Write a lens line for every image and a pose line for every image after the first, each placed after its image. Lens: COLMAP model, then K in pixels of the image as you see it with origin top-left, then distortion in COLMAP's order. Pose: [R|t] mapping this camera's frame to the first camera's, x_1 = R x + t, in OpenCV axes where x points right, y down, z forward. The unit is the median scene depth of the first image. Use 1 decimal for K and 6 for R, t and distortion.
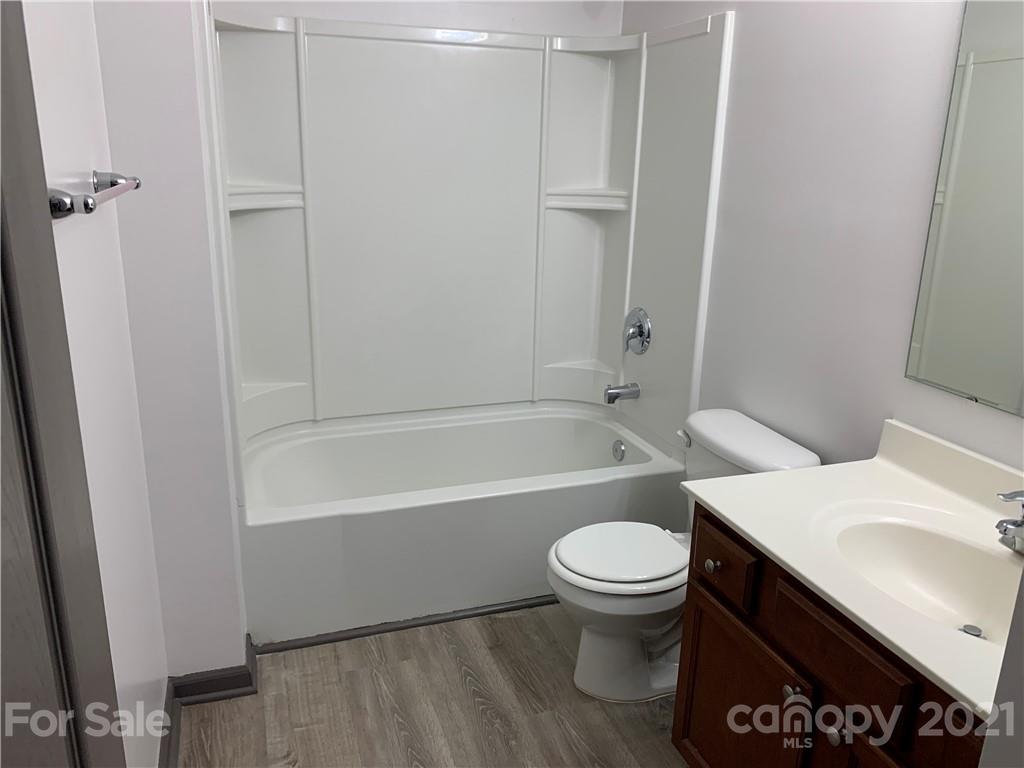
lens RADIAL K [[776.1, 0, 516.5], [0, 776.1, 386.1], [0, 0, 1]] dist [0.000447, -0.013989]
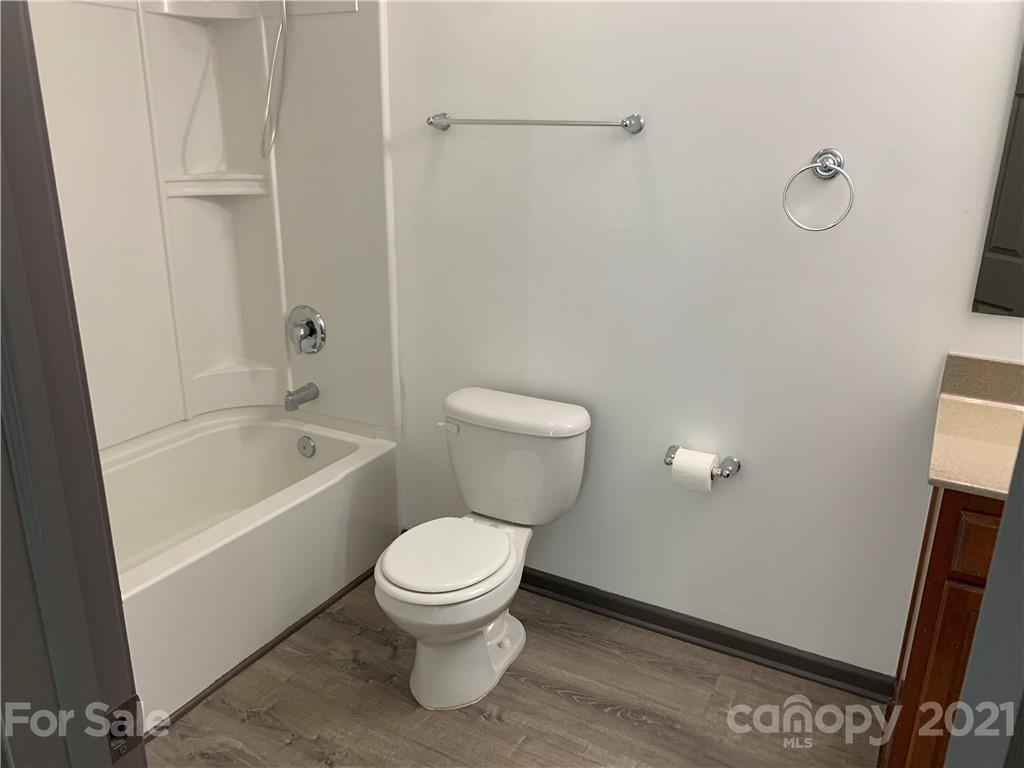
lens RADIAL K [[776.1, 0, 513.0], [0, 776.1, 383.1], [0, 0, 1]] dist [0.000447, -0.013989]
pose [[0.738255, -0.220972, 0.637300, -0.273512], [0.176924, 0.975173, 0.133172, -0.076440], [-0.650905, 0.014439, 0.759022, 0.105543]]
